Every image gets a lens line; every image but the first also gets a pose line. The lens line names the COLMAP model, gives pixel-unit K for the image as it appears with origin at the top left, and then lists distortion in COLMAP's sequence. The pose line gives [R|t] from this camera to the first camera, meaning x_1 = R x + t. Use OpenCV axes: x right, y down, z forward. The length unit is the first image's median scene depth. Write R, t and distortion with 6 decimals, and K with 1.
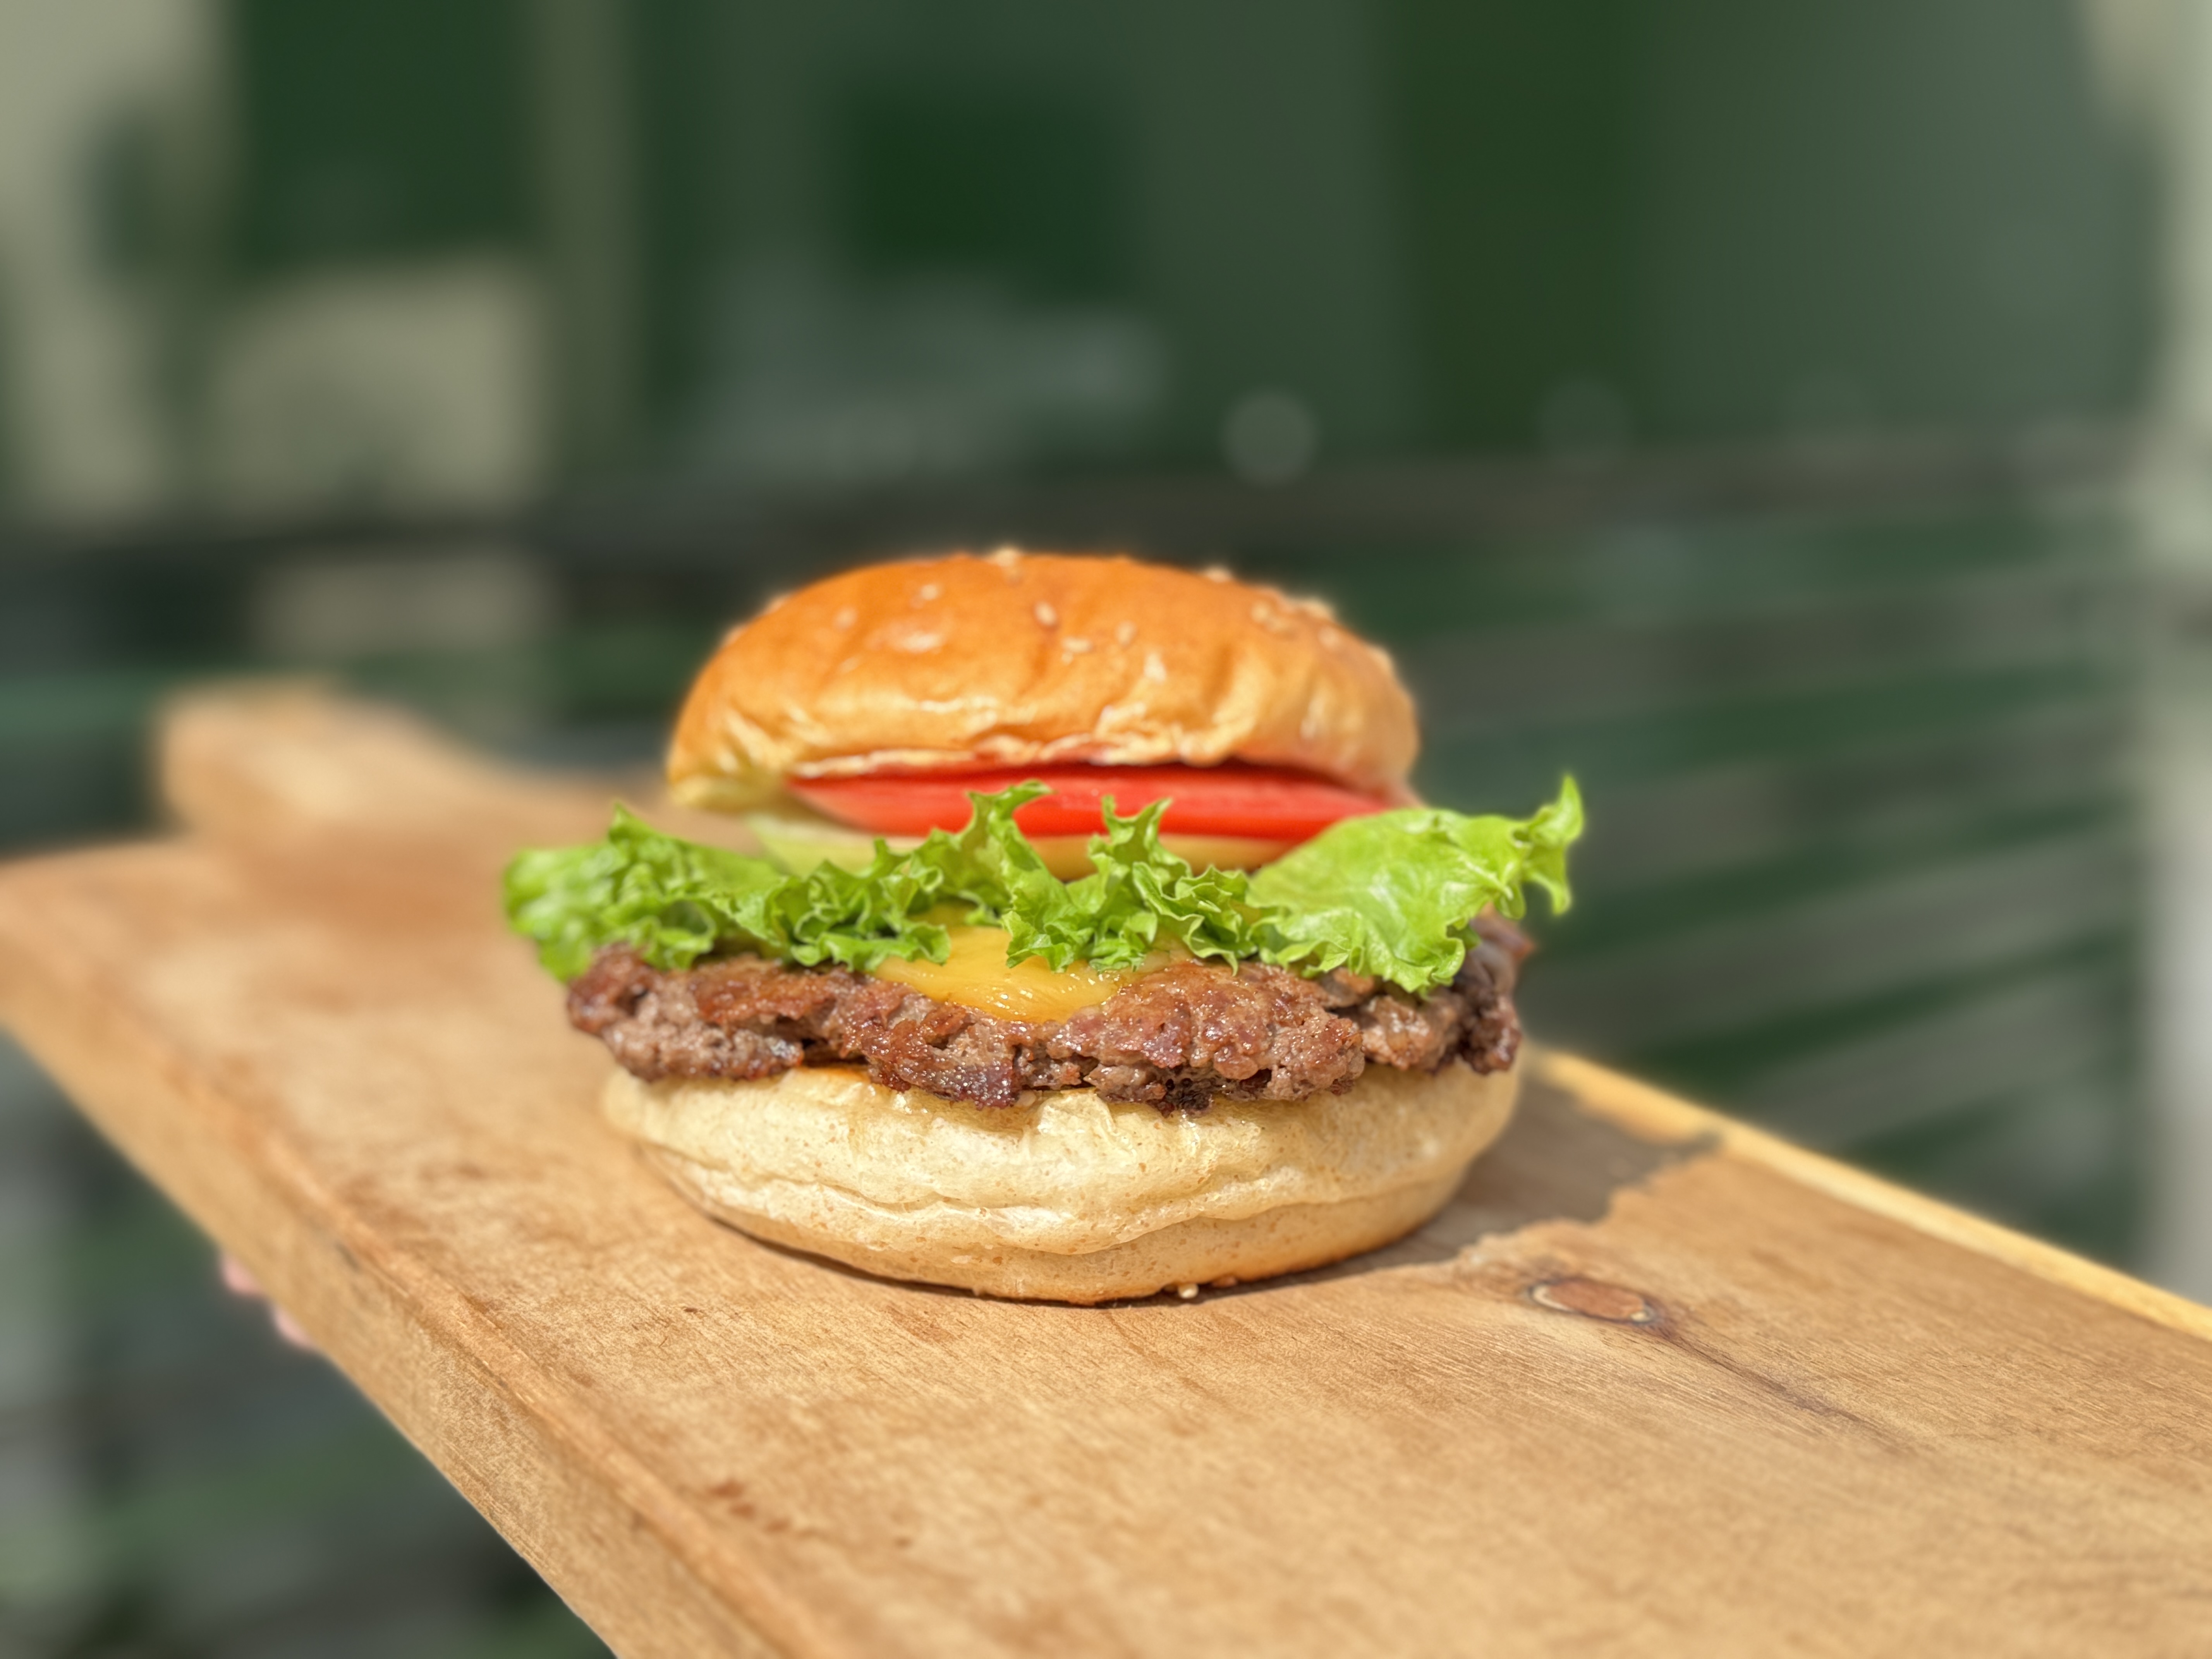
lens RADIAL K [[2702.8, 0, 1100.6], [0, 2702.8, 837.0], [0, 0, 1]] dist [0.028530, 0.000000]
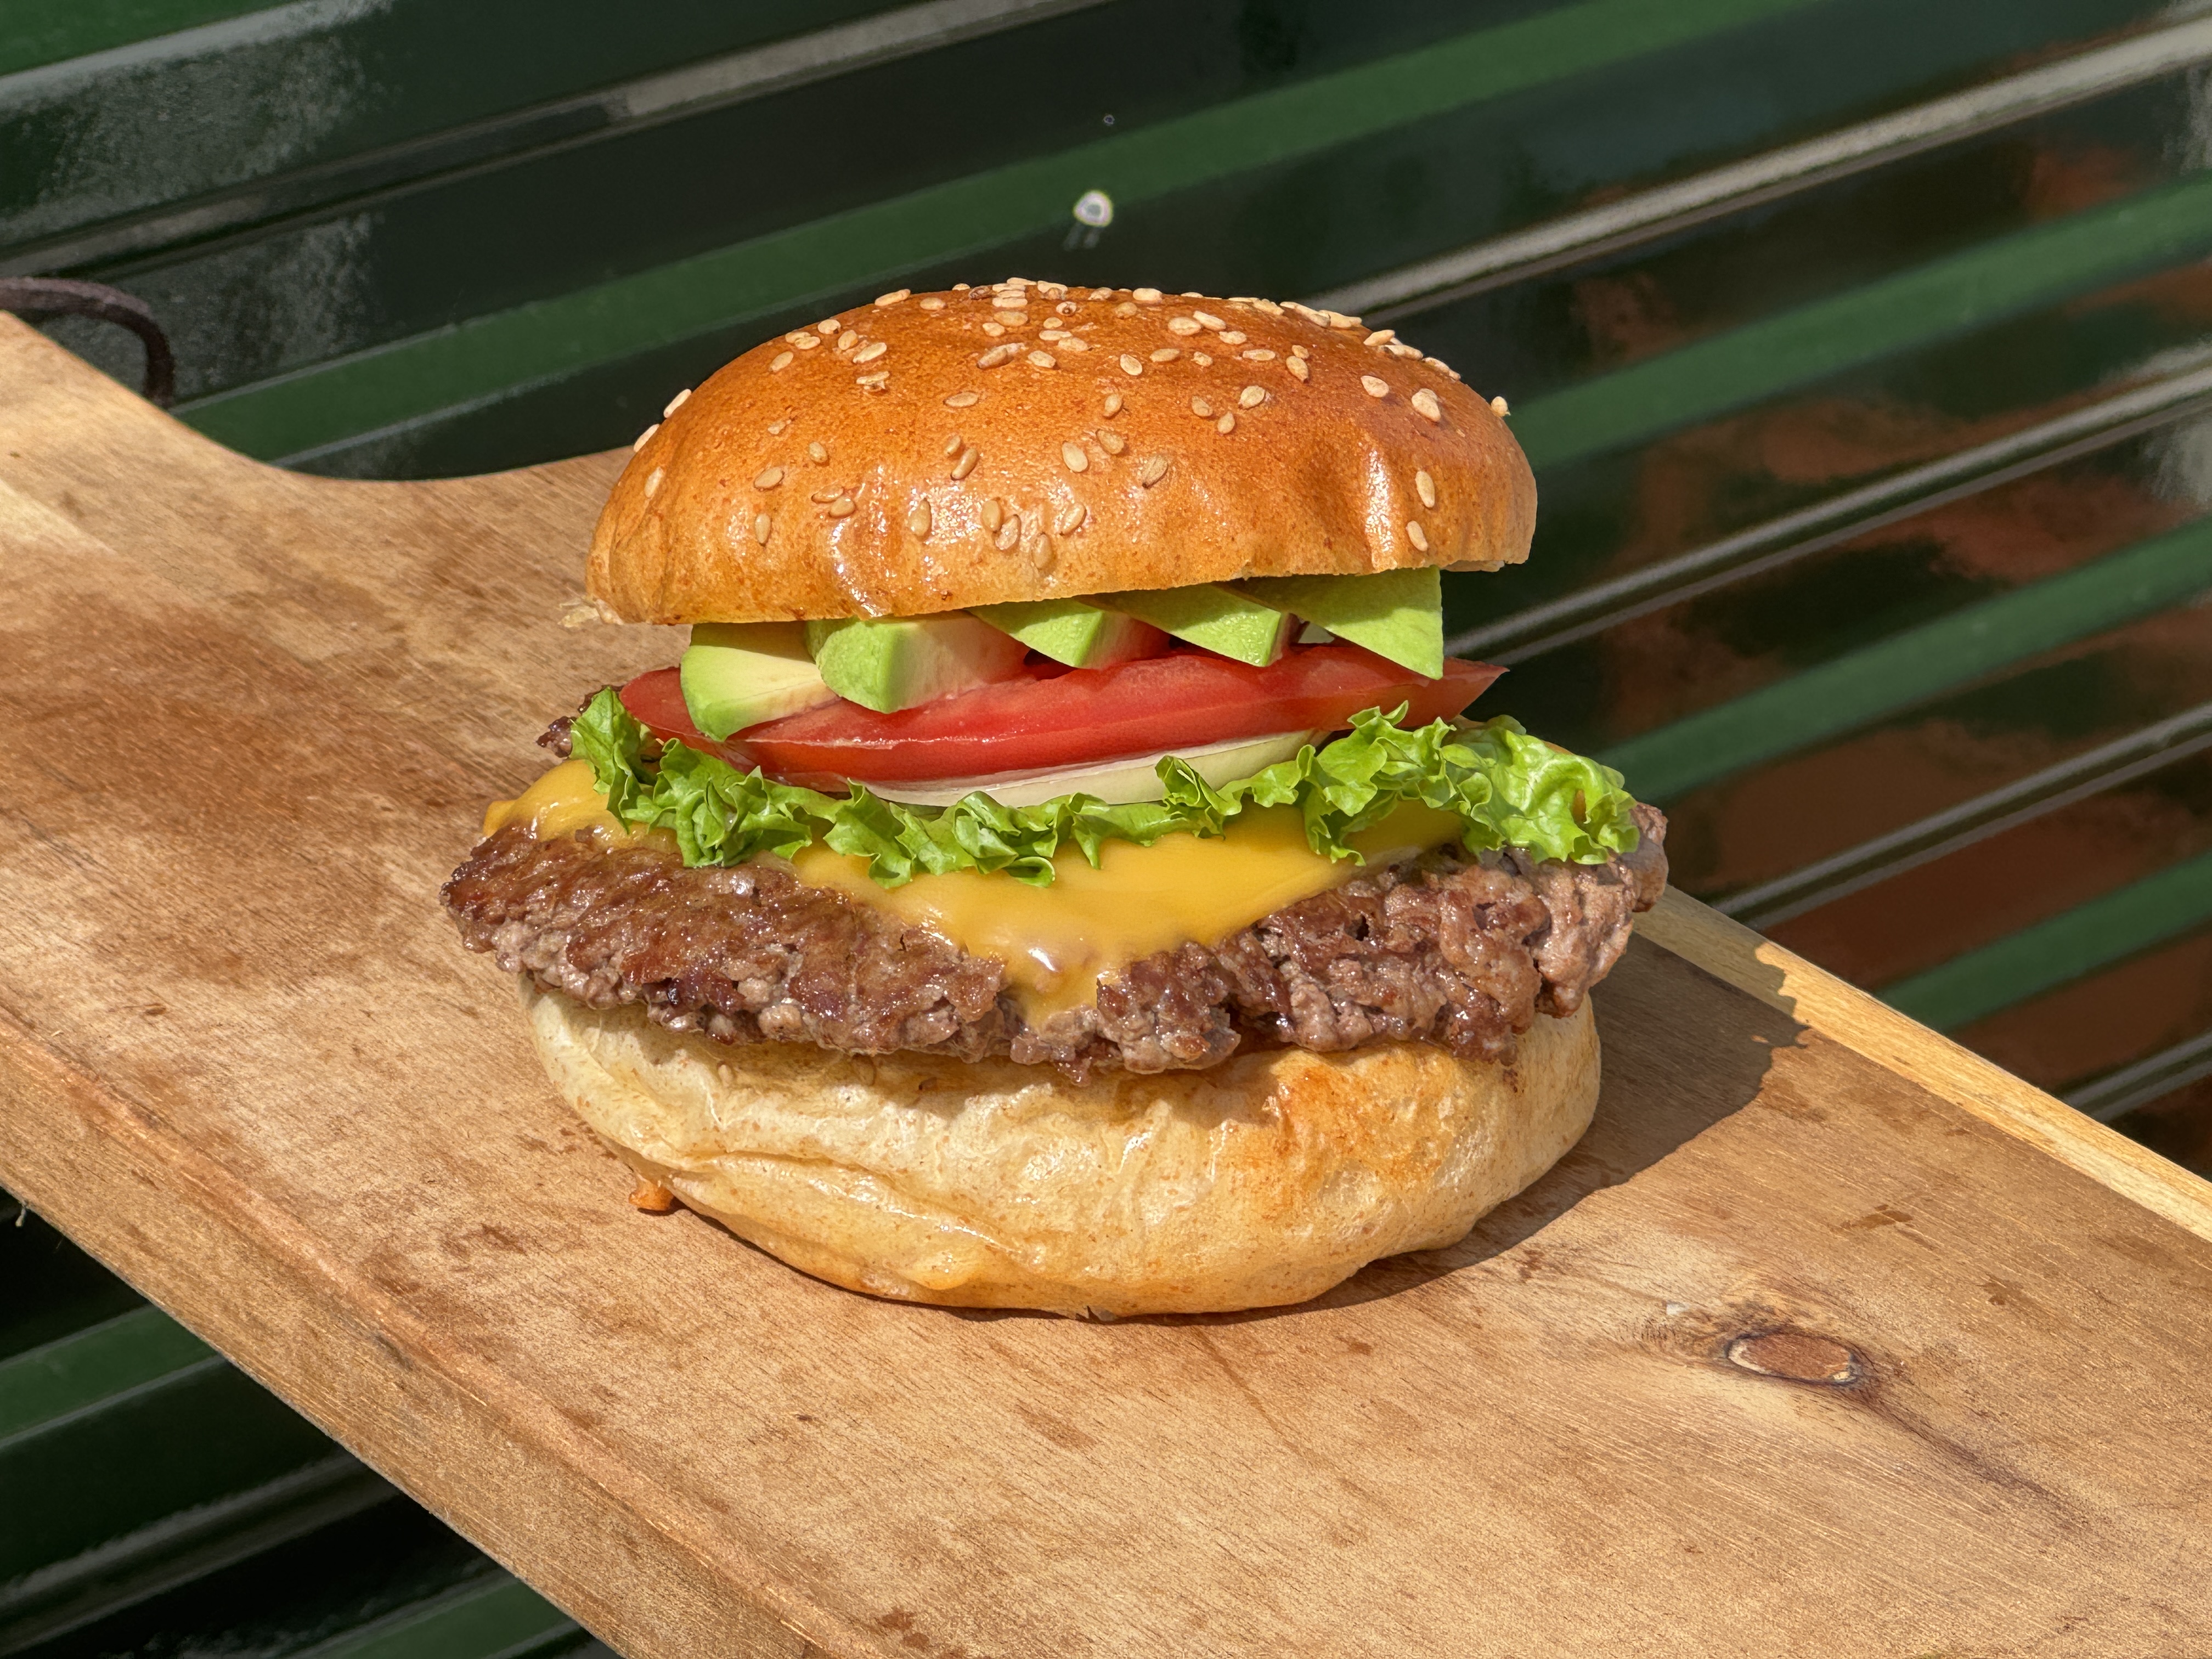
lens RADIAL K [[8623.0, 0, 1106.8], [0, 8623.0, 829.6], [0, 0, 1]] dist [-0.765838, 0.000000]
pose [[0.999449, -0.033052, 0.003134, -0.052399], [0.031814, 0.980432, 0.194270, -0.599477], [-0.009493, -0.194063, 0.980943, -1.870889]]
